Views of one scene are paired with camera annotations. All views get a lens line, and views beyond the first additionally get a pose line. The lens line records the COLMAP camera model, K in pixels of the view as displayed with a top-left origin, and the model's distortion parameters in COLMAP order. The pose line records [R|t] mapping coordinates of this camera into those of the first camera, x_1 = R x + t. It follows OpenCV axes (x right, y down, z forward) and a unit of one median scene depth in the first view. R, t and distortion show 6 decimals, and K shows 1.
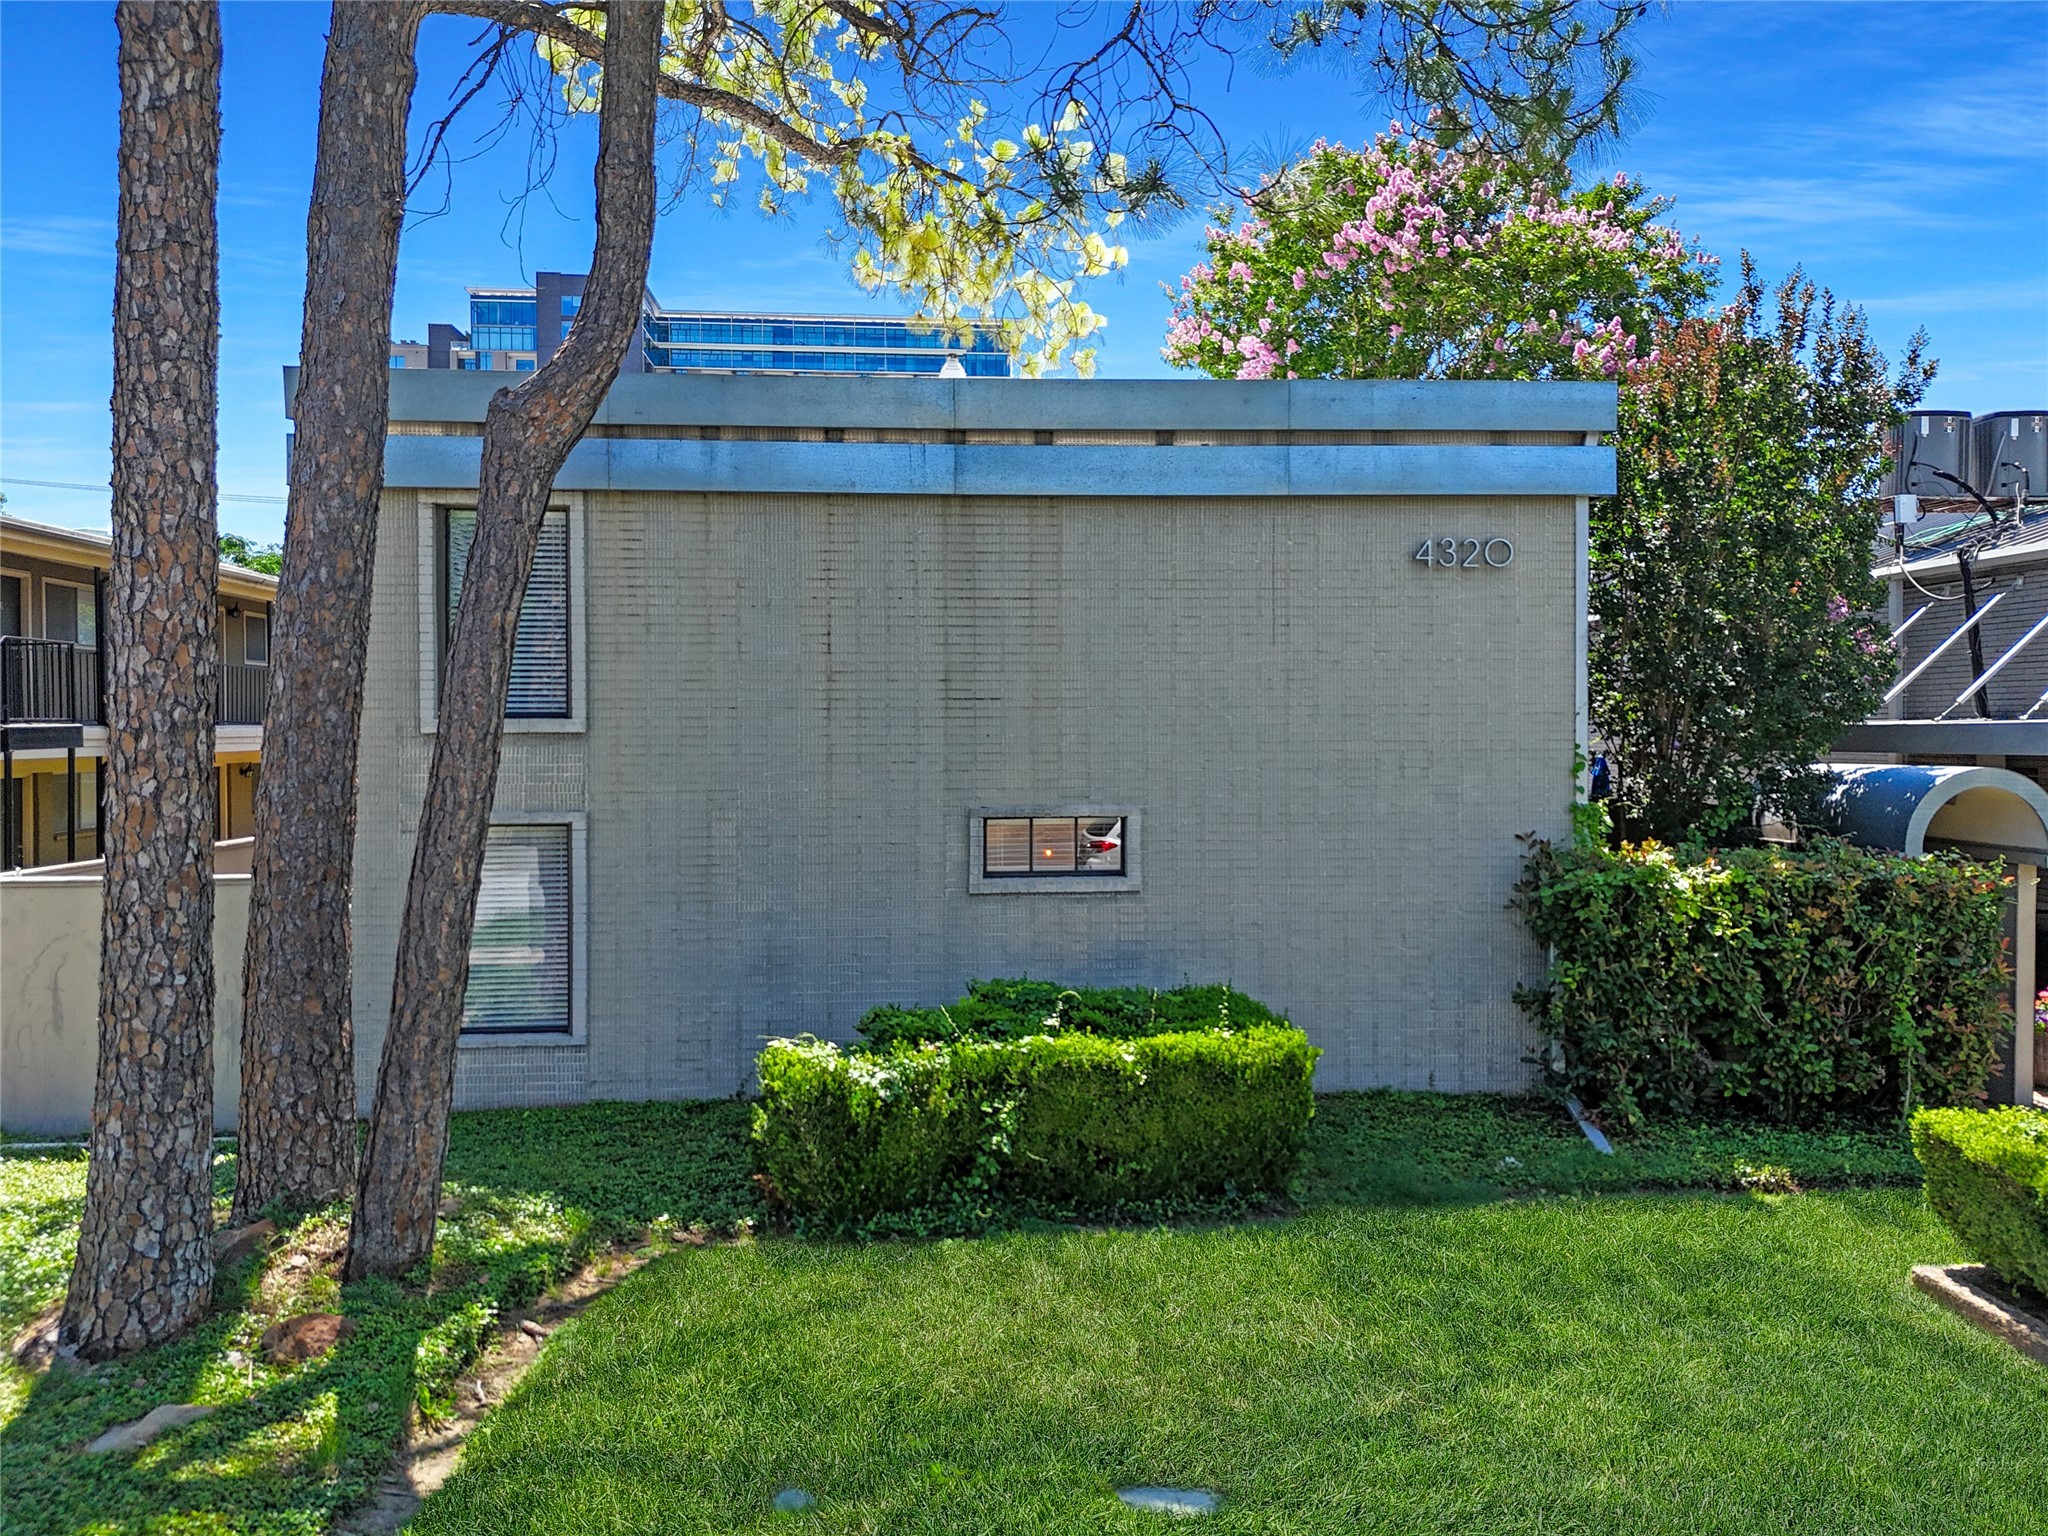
lens RADIAL K [[1481.8, 0, 1024.0], [0, 1481.8, 768.0], [0, 0, 1]] dist [0.063458, -0.003399]
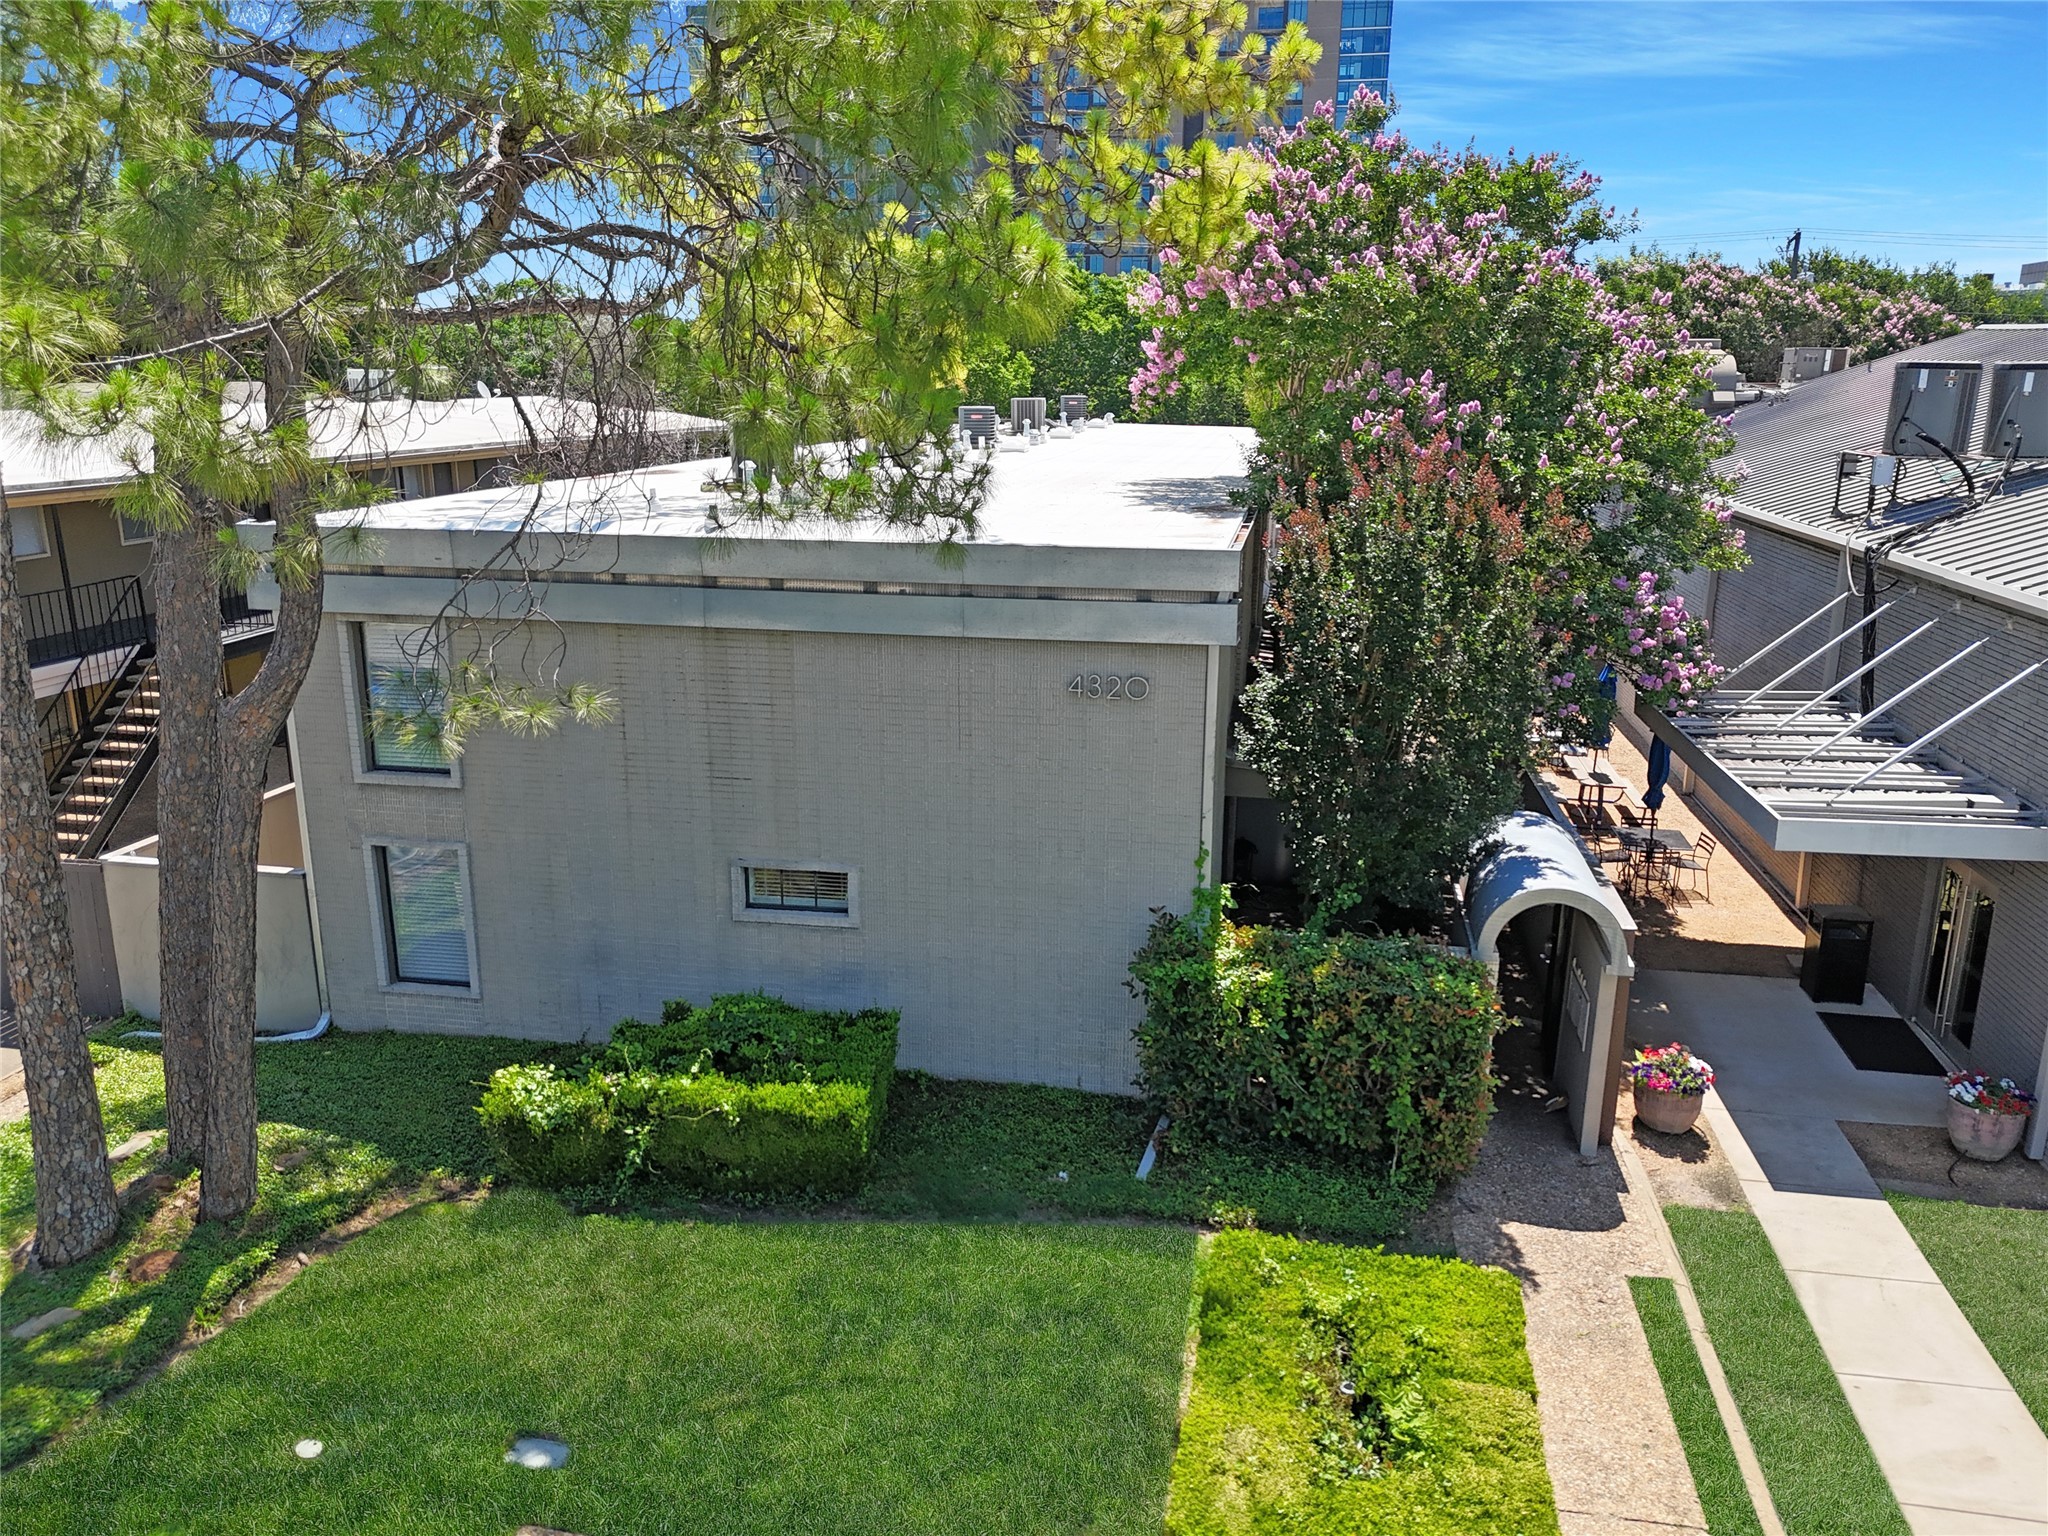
lens RADIAL K [[1496.2, 0, 1033.1], [0, 1496.2, 781.5], [0, 0, 1]] dist [0.066188, -0.022460]
pose [[0.967829, 0.074699, -0.240265, 0.771108], [-0.013808, 0.969243, 0.245719, -0.530803], [0.251230, -0.234496, 0.939093, -0.242029]]
